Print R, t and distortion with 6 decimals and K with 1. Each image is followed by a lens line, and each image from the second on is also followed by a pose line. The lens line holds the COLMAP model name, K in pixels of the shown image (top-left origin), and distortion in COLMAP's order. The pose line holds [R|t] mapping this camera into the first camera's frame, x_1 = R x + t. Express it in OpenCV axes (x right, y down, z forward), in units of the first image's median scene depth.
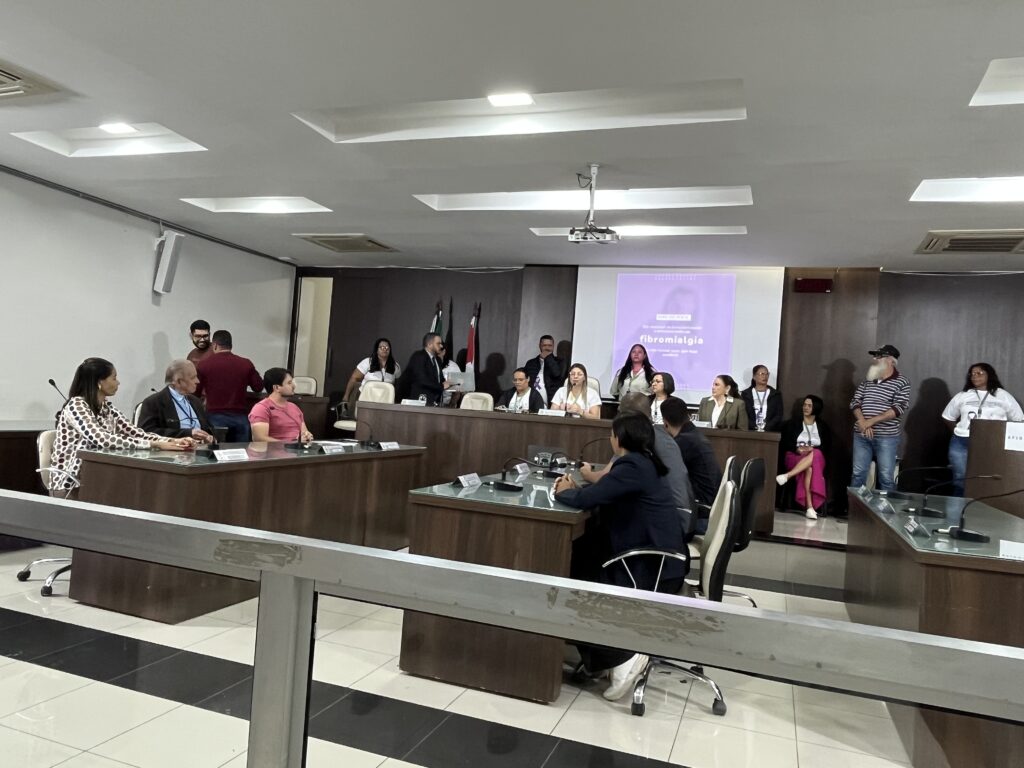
lens RADIAL K [[757.8, 0, 505.8], [0, 757.8, 385.5], [0, 0, 1]] dist [-0.000563, 0.001872]
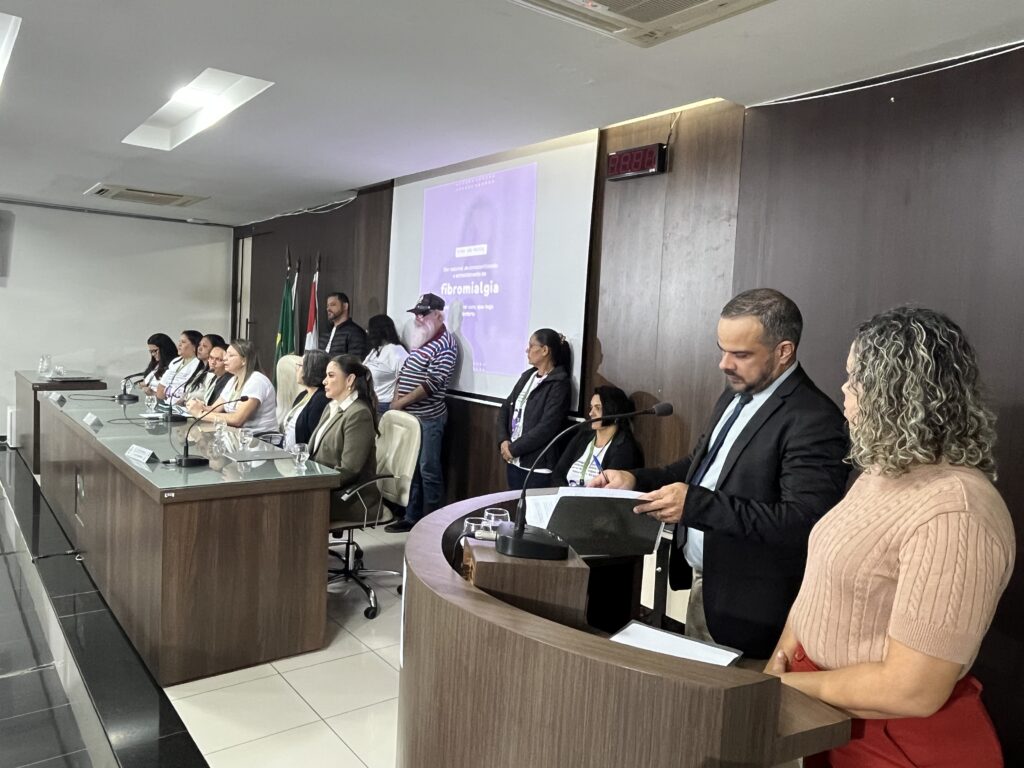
lens RADIAL K [[757.8, 0, 505.8], [0, 757.8, 385.5], [0, 0, 1]] dist [-0.000563, 0.001872]
pose [[0.835861, 0.013479, -0.548776, 0.575225], [0.014365, 0.998819, 0.046412, -0.011254], [0.548754, -0.046678, 0.834680, 0.513929]]
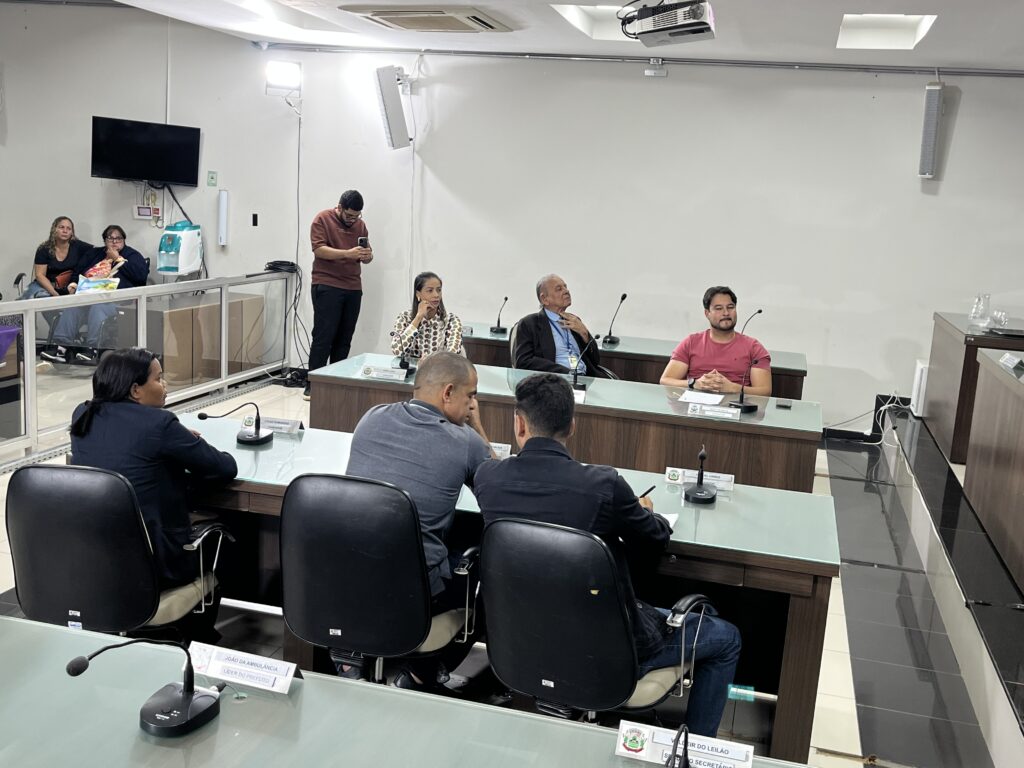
lens RADIAL K [[1067.9, 0, 511.8], [0, 1067.9, 397.7], [0, 0, 1]] dist [0.042224, -0.018018]
pose [[0.084980, 0.128910, -0.988008, 0.485179], [-0.053683, 0.990747, 0.124650, -0.017737], [0.994935, 0.042446, 0.091114, 0.504247]]
